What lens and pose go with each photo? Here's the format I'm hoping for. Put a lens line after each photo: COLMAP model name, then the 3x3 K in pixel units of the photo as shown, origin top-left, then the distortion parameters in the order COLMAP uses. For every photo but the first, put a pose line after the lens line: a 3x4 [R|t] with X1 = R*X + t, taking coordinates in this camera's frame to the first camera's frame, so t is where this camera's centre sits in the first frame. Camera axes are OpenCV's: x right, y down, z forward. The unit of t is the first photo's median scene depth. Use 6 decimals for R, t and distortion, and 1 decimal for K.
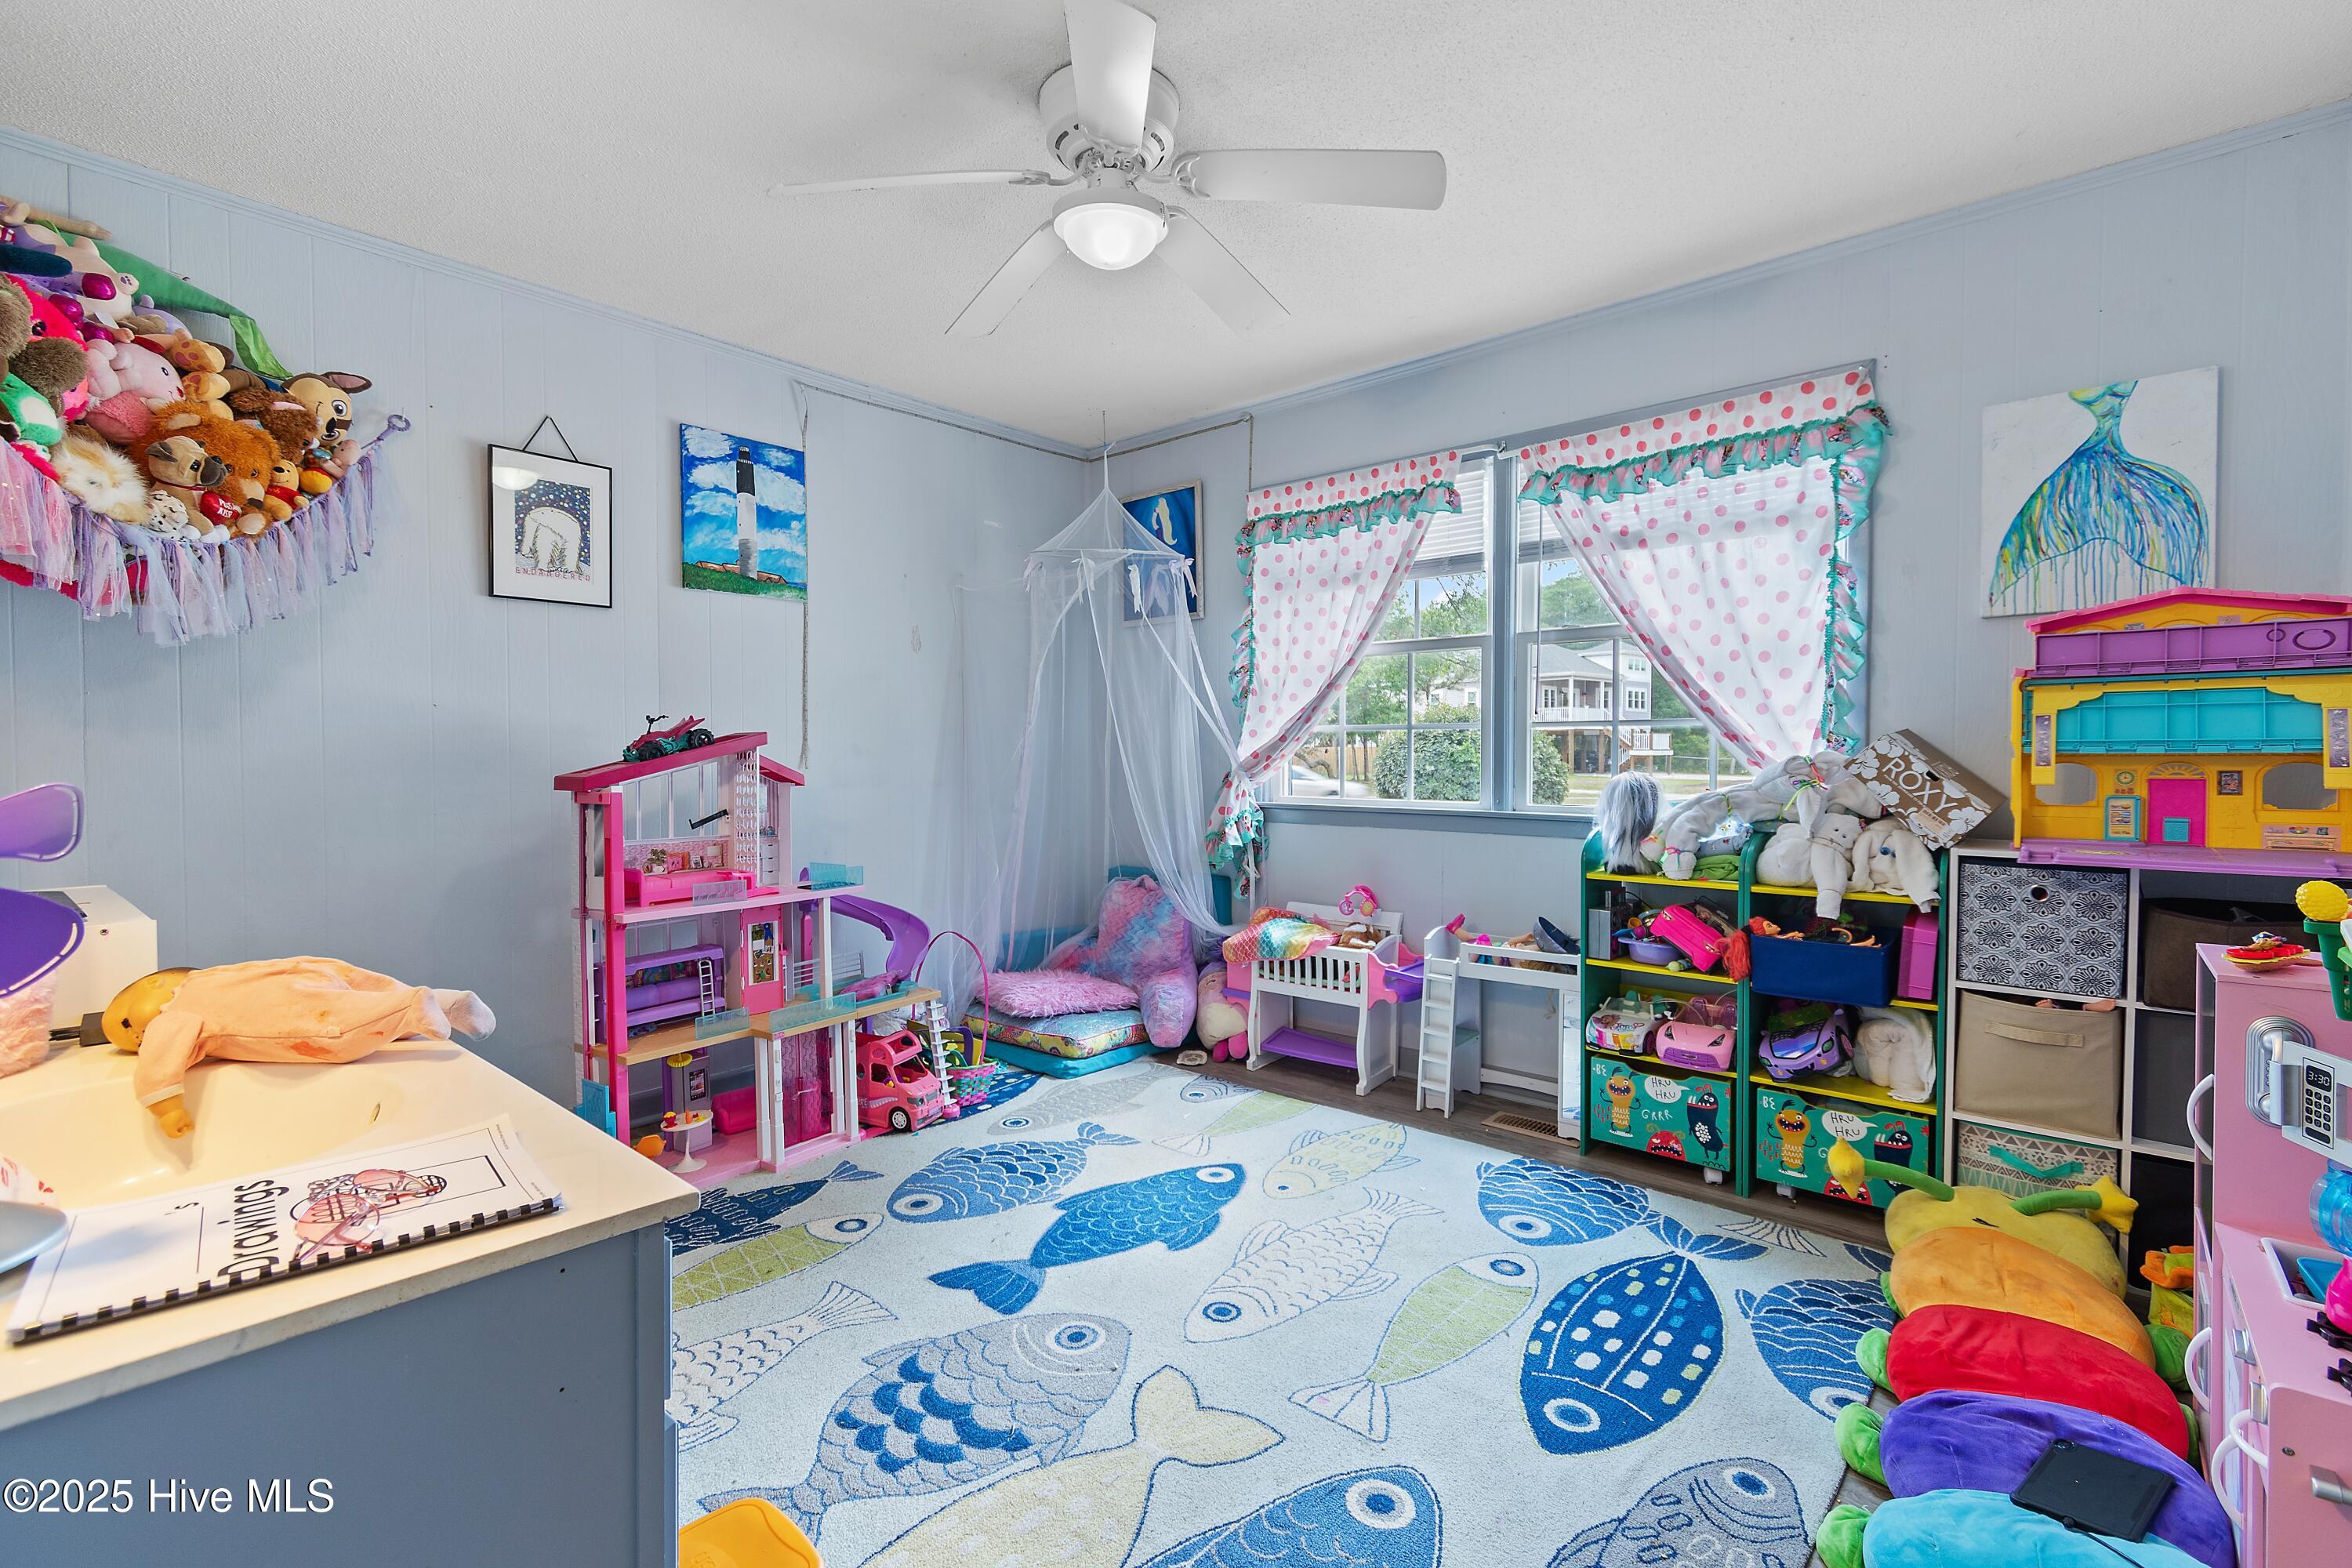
lens RADIAL K [[1038.5, 0, 1173.6], [0, 1038.5, 774.3], [0, 0, 1]] dist [-0.000696, 0.000193]
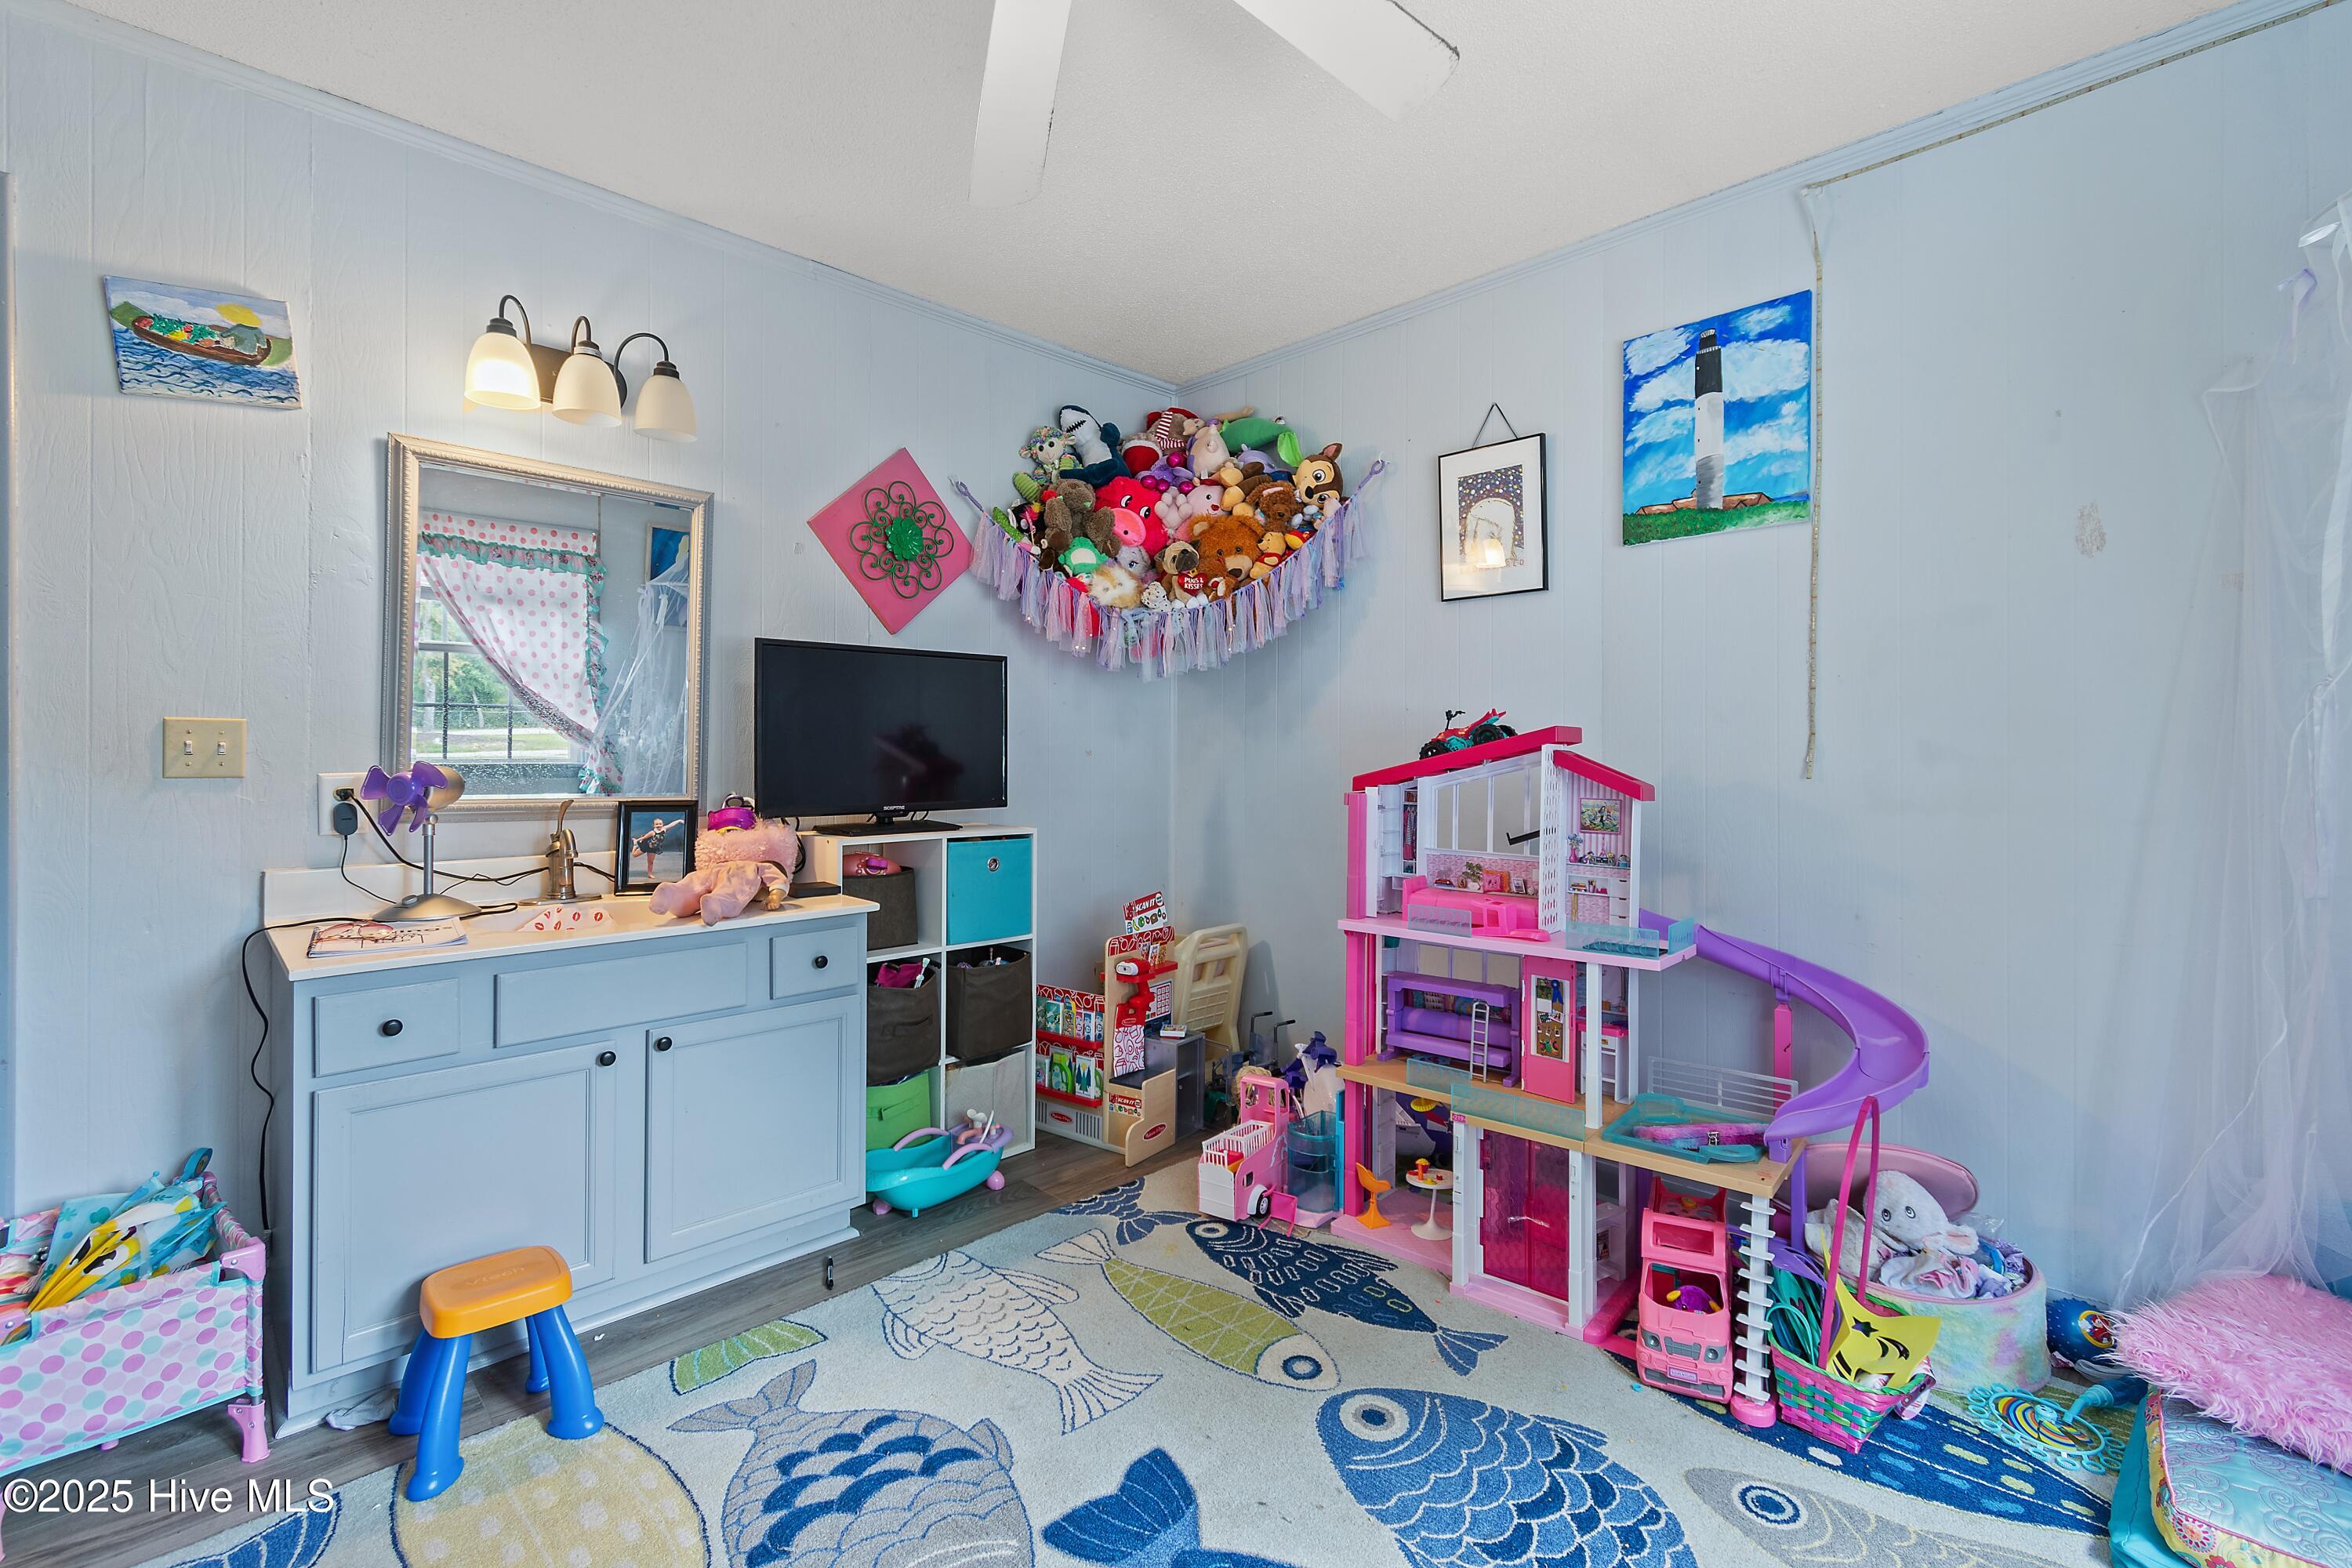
lens RADIAL K [[1038.5, 0, 1176.9], [0, 1038.5, 750.9], [0, 0, 1]] dist [-0.000696, 0.000193]
pose [[-0.083467, 0.000323, -0.996511, 0.380088], [-0.024869, 0.999688, 0.002407, -0.017427], [0.996200, 0.024983, -0.083433, 0.788581]]
